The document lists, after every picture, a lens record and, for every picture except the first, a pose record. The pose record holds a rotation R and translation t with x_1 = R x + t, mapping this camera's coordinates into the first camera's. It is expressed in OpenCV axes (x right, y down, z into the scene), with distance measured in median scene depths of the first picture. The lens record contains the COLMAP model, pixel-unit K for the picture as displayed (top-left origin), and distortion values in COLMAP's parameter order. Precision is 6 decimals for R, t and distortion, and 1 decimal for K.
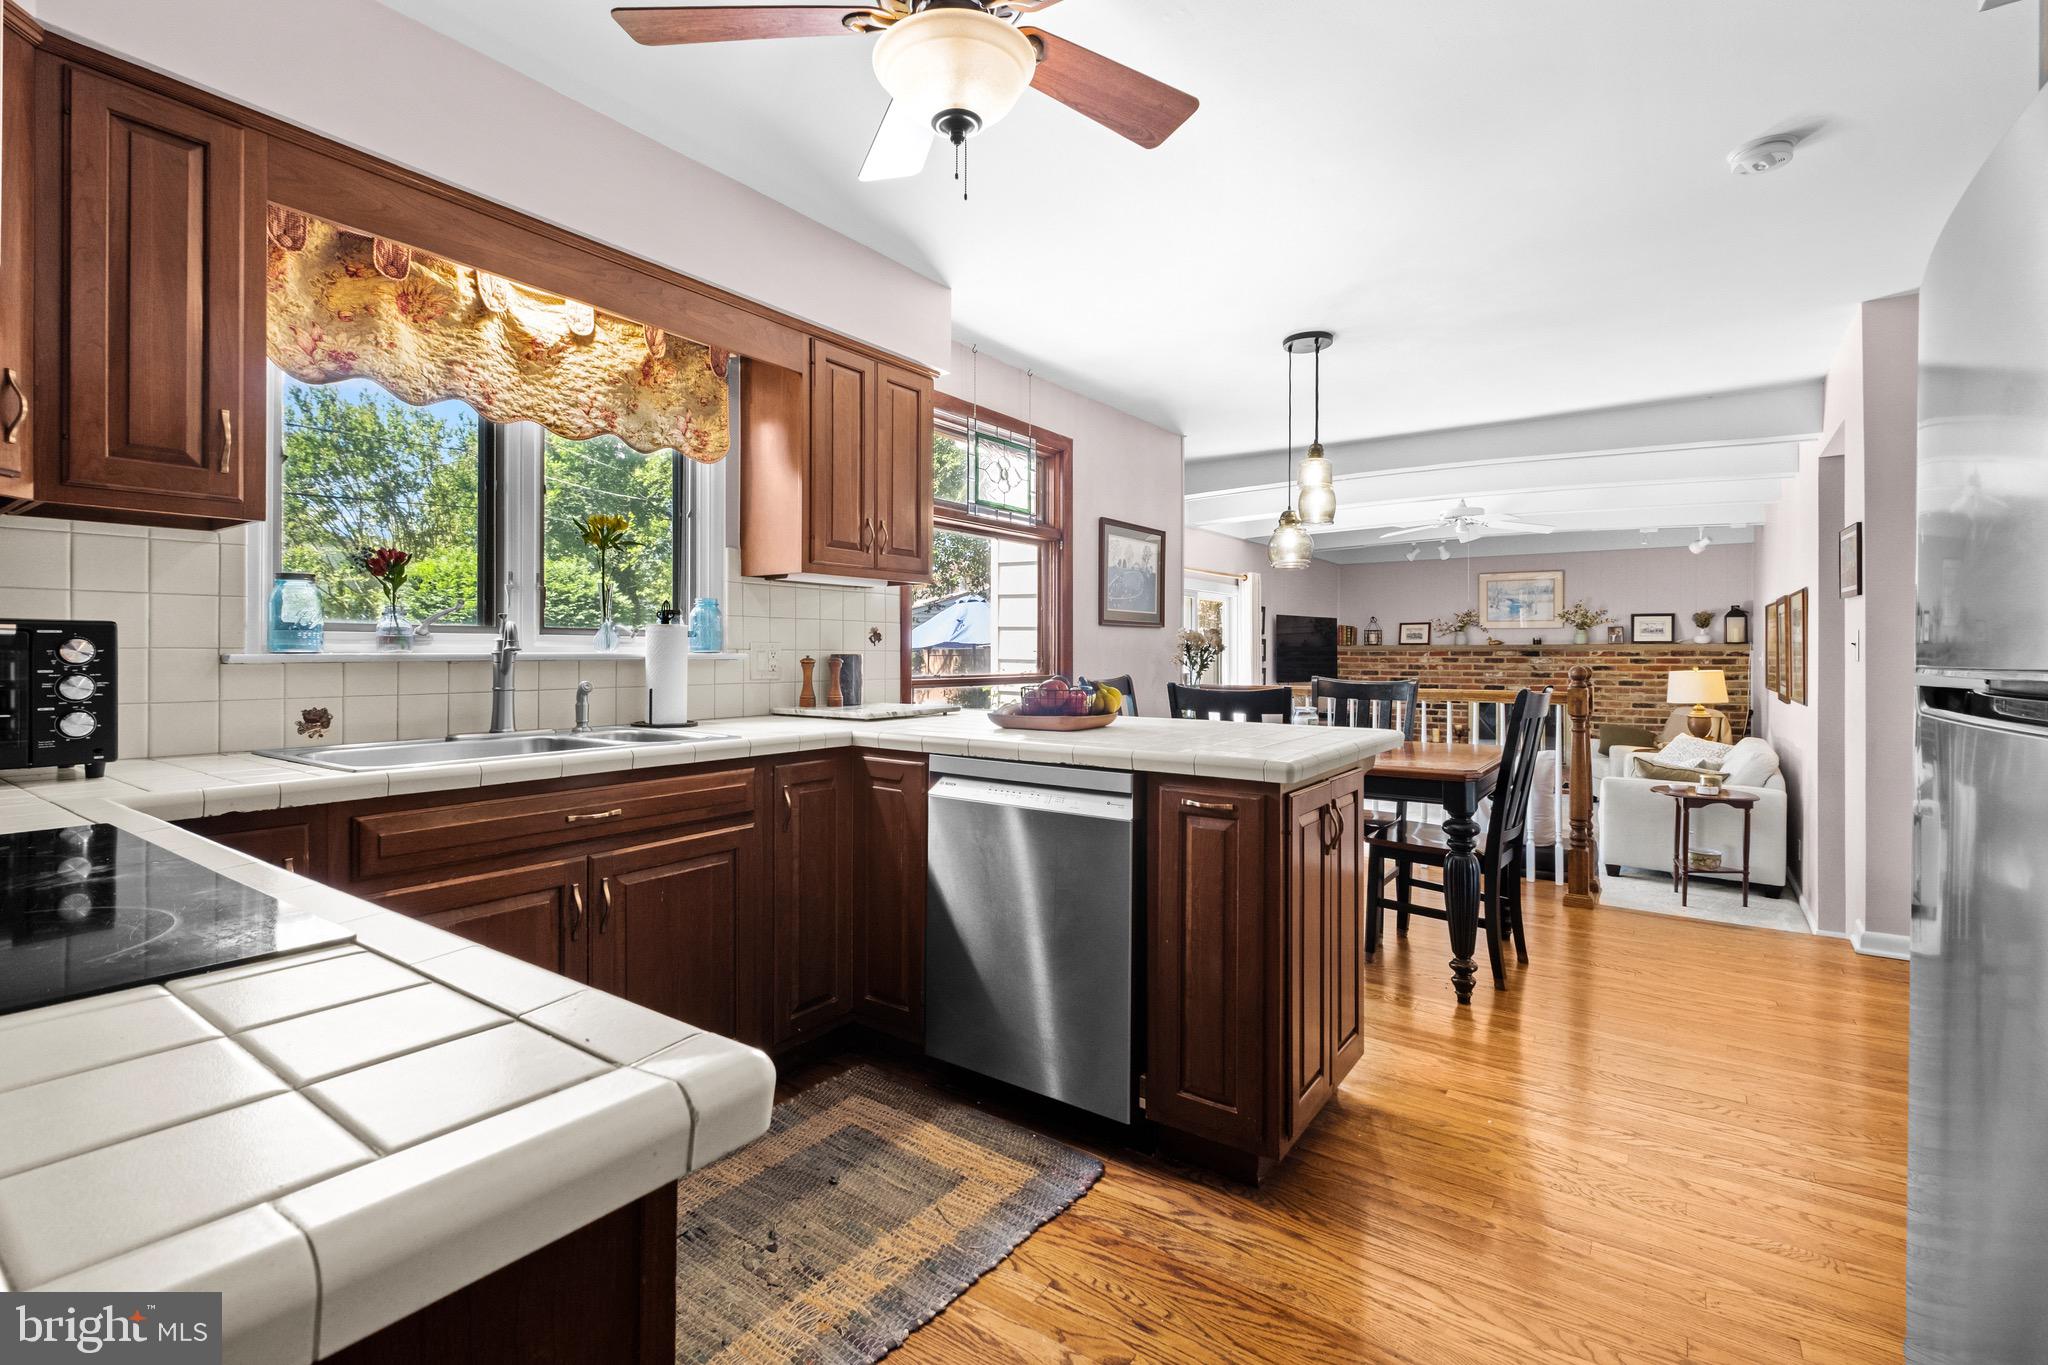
lens RADIAL K [[905.4, 0, 1032.3], [0, 905.4, 650.3], [0, 0, 1]] dist [-0.003198, -0.003784]
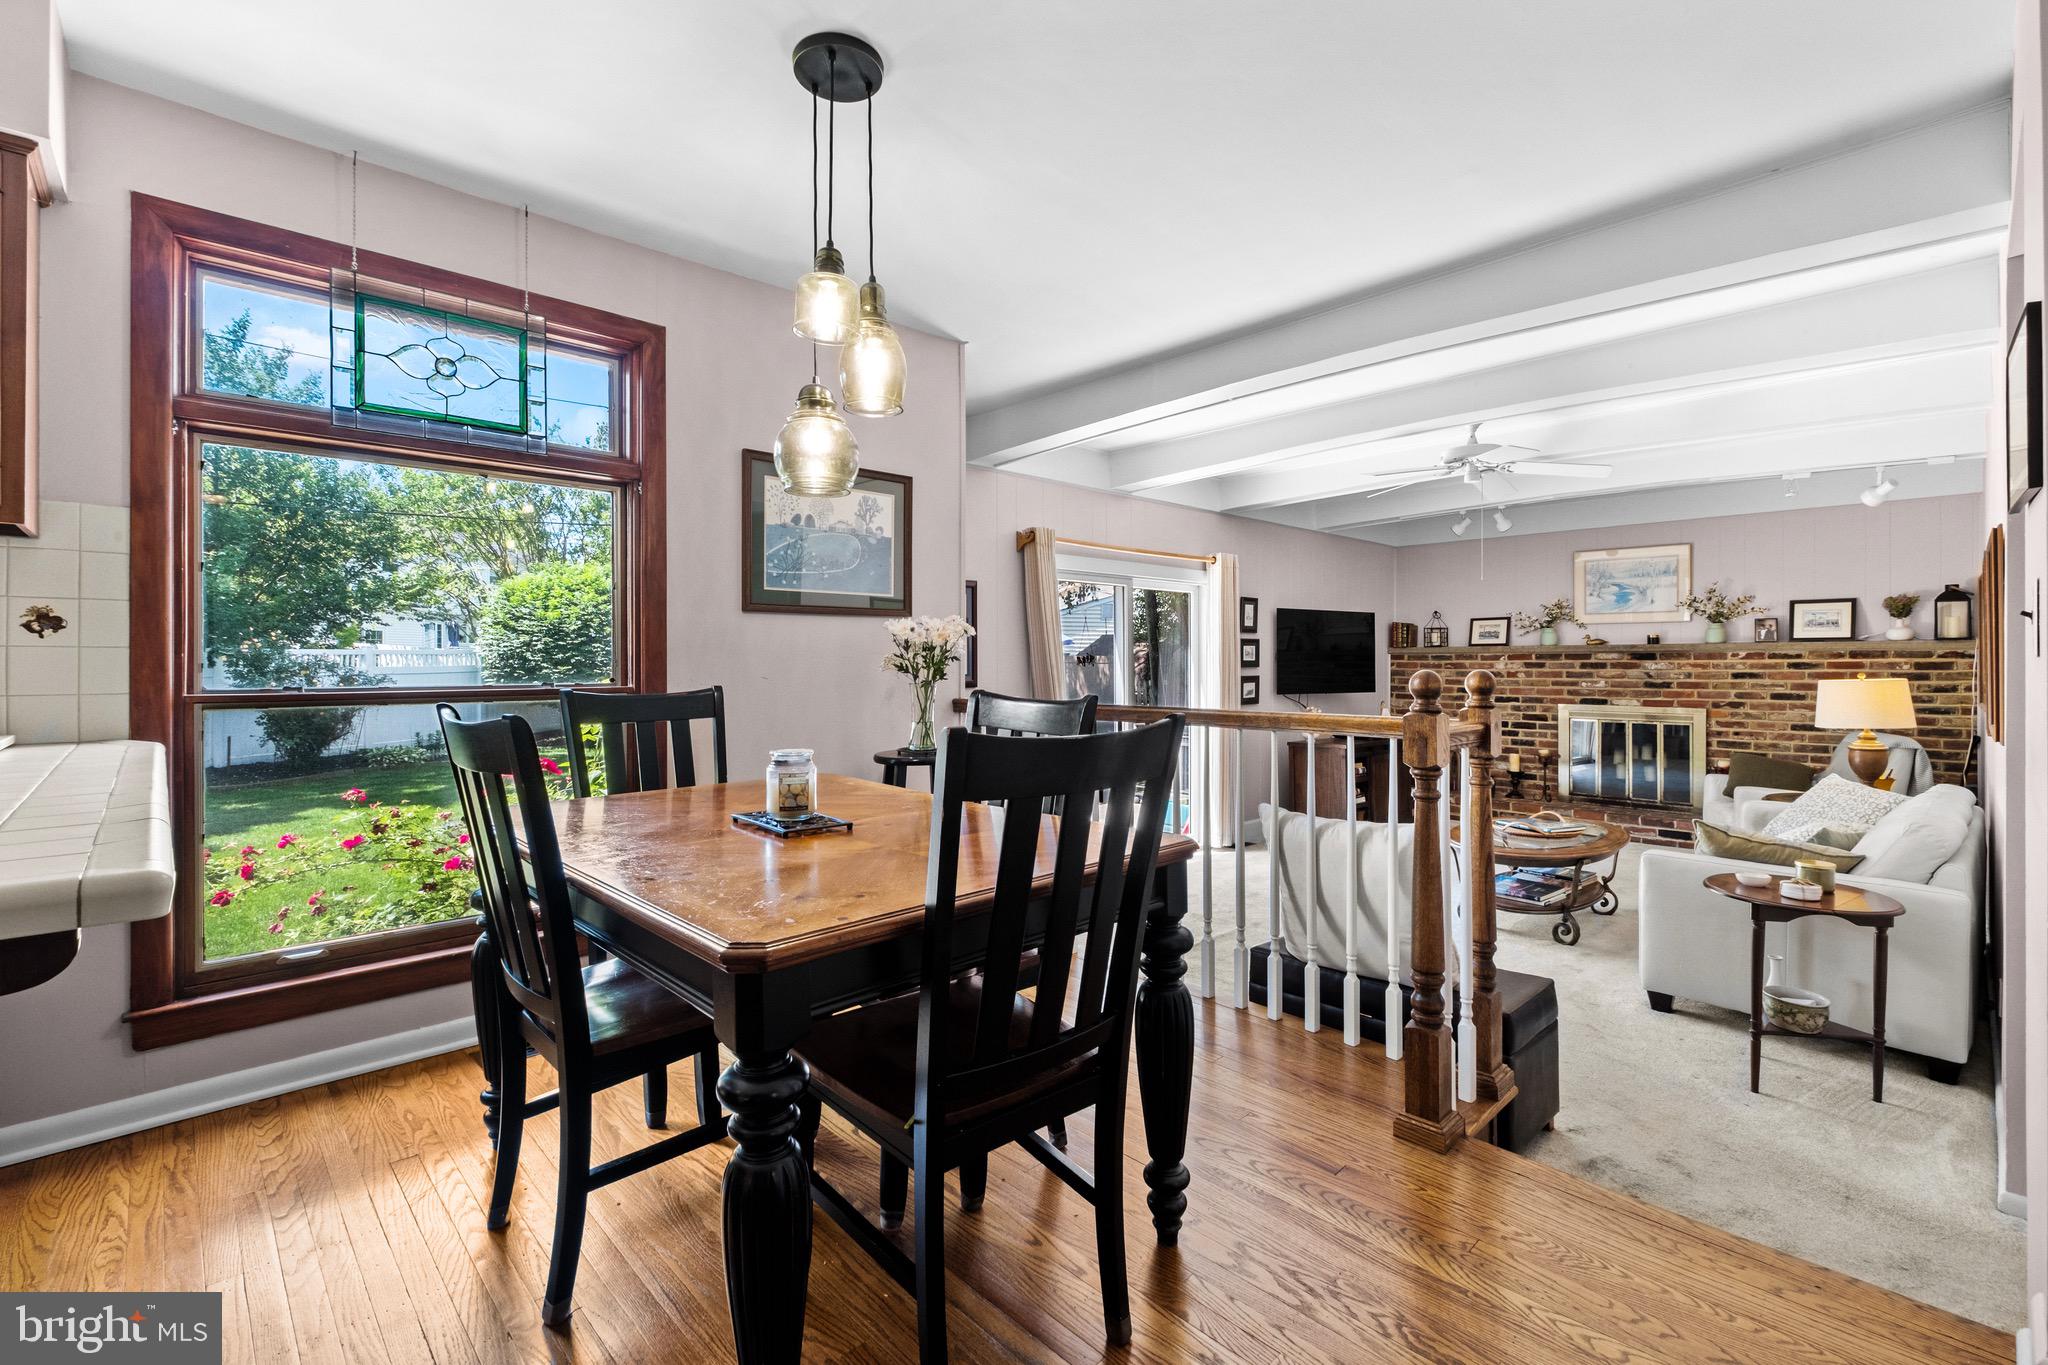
lens RADIAL K [[905.4, 0, 1020.1], [0, 905.4, 661.3], [0, 0, 1]] dist [-0.003198, -0.003784]
pose [[0.983580, -0.004090, -0.180429, 0.199867], [0.004568, 0.999987, 0.002233, 0.004256], [0.180418, -0.003020, 0.983585, 0.193648]]
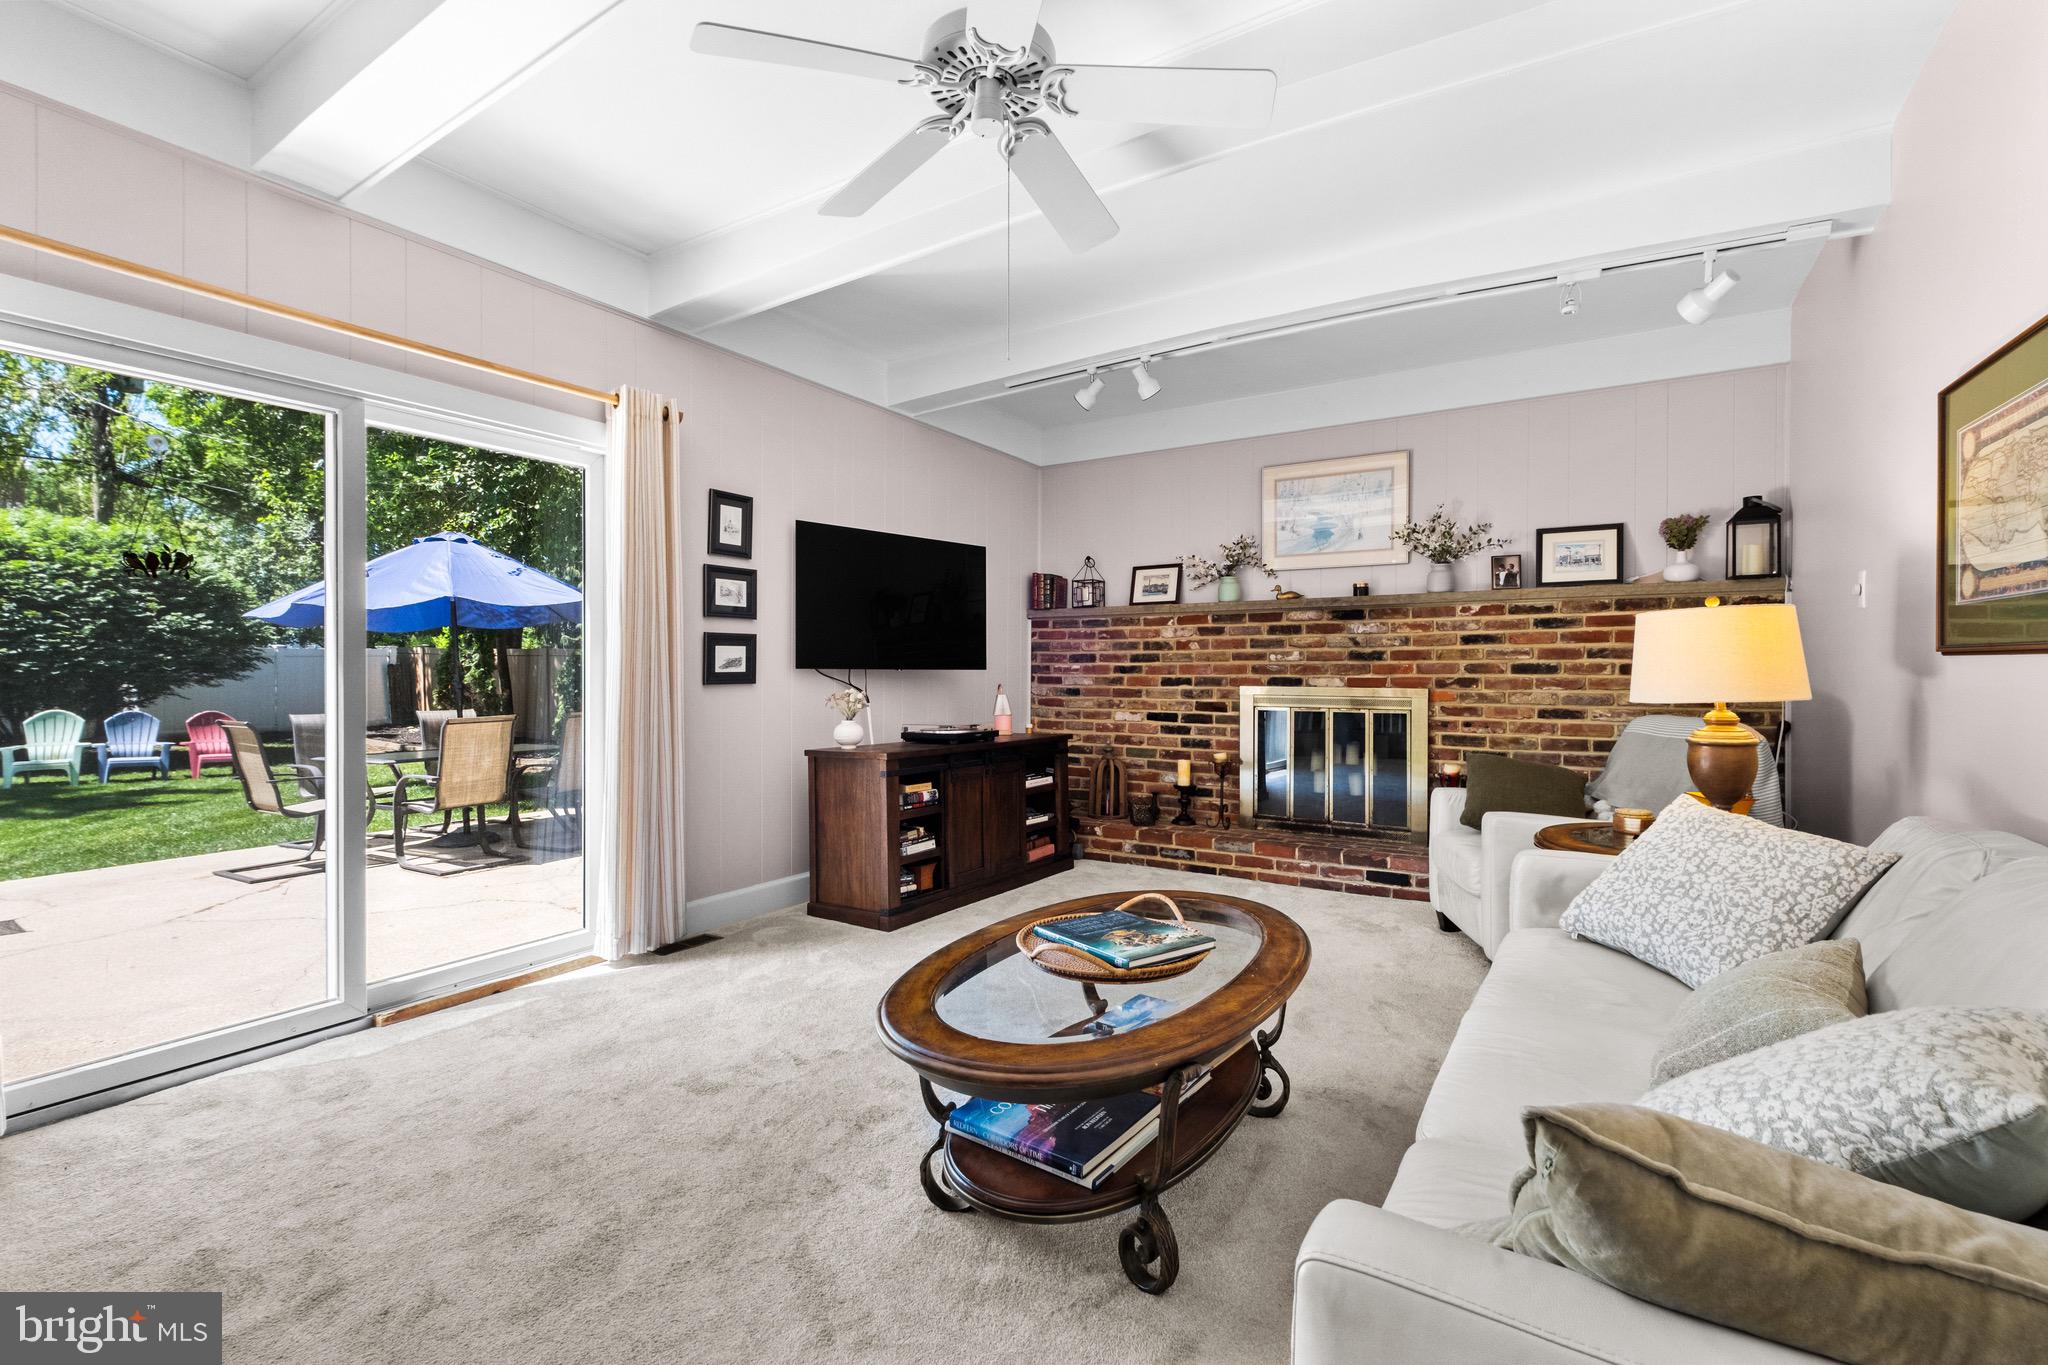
lens RADIAL K [[905.4, 0, 1029.9], [0, 905.4, 678.6], [0, 0, 1]] dist [-0.003198, -0.003784]
pose [[0.996925, -0.002246, 0.078330, 0.368055], [0.001172, 0.999905, 0.013756, 0.036533], [-0.078354, -0.013621, 0.996833, 0.558859]]
